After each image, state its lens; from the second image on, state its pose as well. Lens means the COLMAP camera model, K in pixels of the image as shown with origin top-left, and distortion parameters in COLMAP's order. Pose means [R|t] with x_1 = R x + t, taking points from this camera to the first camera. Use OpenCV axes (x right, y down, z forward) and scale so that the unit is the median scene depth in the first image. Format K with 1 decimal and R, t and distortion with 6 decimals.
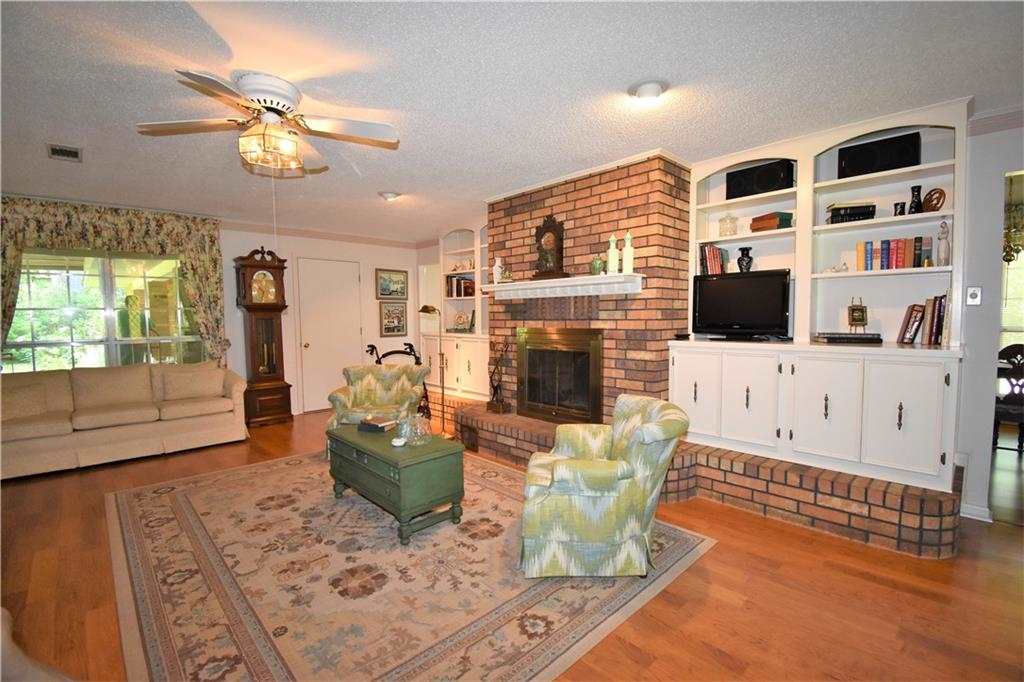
lens RADIAL K [[453.3, 0, 517.1], [0, 453.3, 343.9], [0, 0, 1]] dist [0.018827, -0.026657]
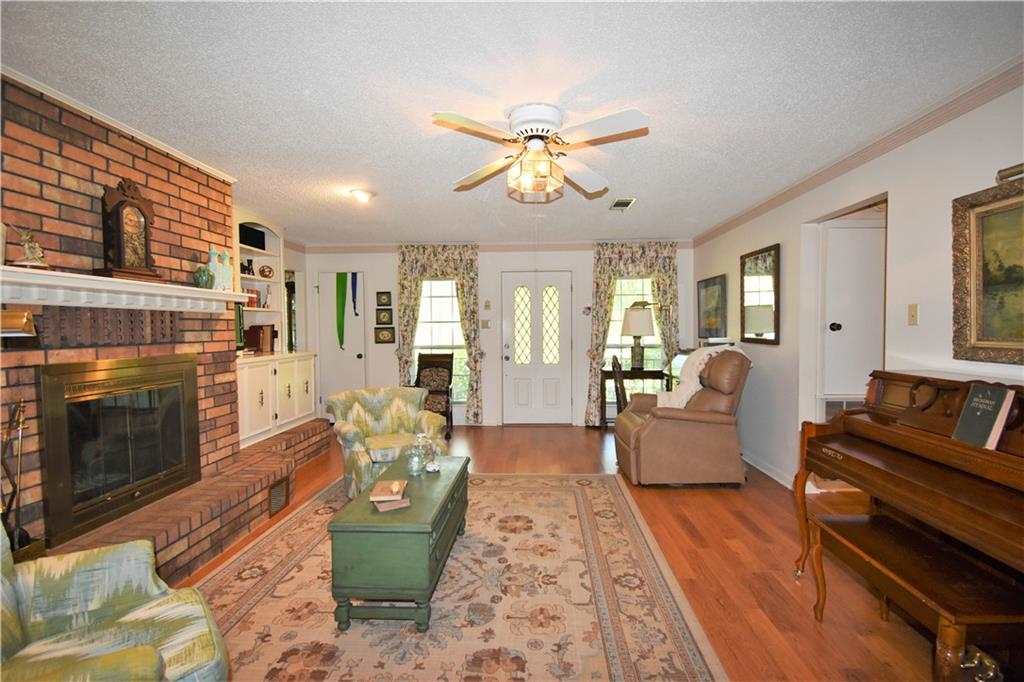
lens RADIAL K [[453.3, 0, 517.1], [0, 453.3, 343.9], [0, 0, 1]] dist [0.018827, -0.026657]
pose [[-0.686786, -0.013170, 0.726740, -0.826870], [0.055318, 0.995989, 0.070325, -0.077362], [-0.724752, 0.088500, -0.683303, 1.158843]]
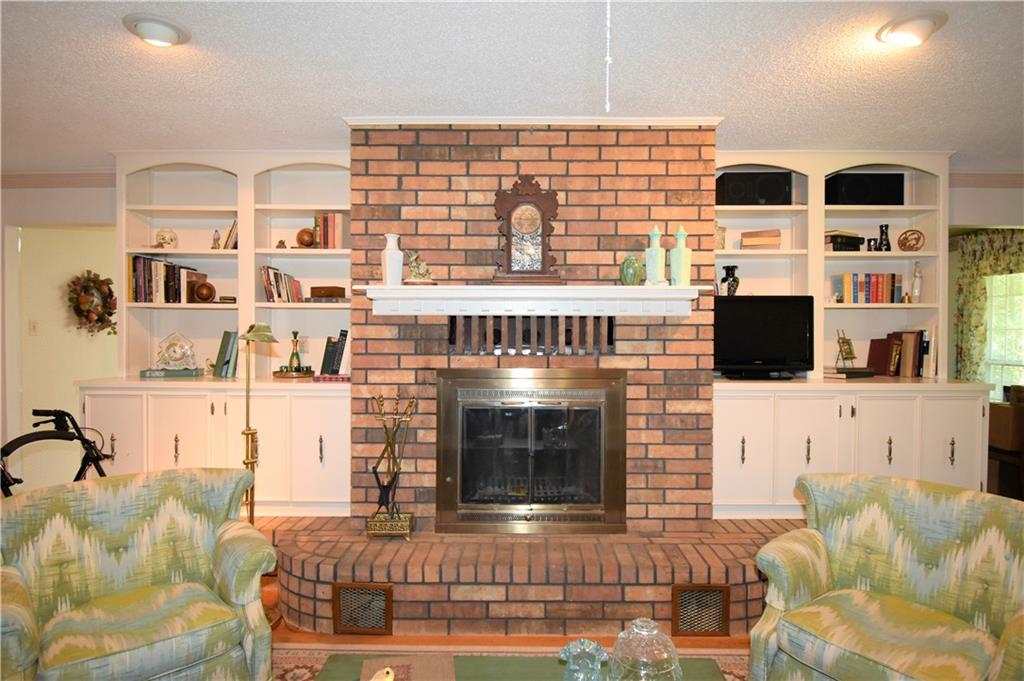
lens RADIAL K [[540.6, 0, 517.6], [0, 540.6, 343.0], [0, 0, 1]] dist [0.001310, -0.001313]
pose [[0.702709, -0.000328, 0.711477, -0.471215], [0.034302, 0.998853, -0.033419, -0.050578], [-0.710650, 0.047889, 0.701914, 0.582586]]
